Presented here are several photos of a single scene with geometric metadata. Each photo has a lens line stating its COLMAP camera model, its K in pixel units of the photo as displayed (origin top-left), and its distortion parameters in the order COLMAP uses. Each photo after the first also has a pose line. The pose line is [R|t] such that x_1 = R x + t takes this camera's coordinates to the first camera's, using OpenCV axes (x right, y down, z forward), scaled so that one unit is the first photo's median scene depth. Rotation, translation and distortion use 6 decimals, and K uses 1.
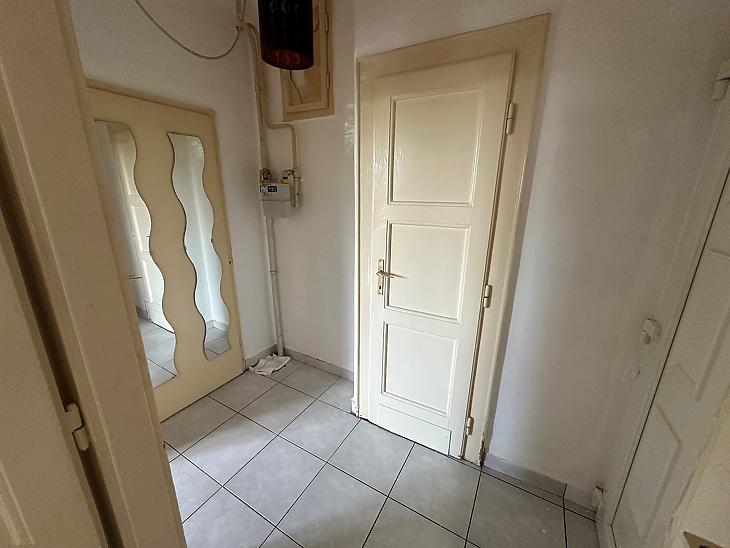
lens RADIAL K [[292.1, 0, 365.0], [0, 292.1, 274.5], [0, 0, 1]] dist [0.003025, 0.000539]
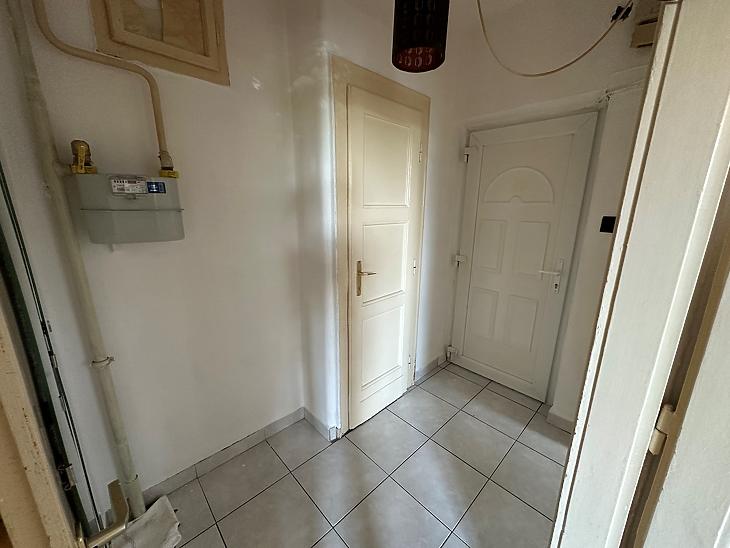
lens RADIAL K [[292.1, 0, 365.3], [0, 292.1, 275.1], [0, 0, 1]] dist [0.003025, 0.000539]
pose [[0.286025, -0.236341, 0.928619, -0.945750], [0.256263, 0.952673, 0.163531, -0.173931], [-0.923320, 0.191197, 0.333054, 0.664862]]
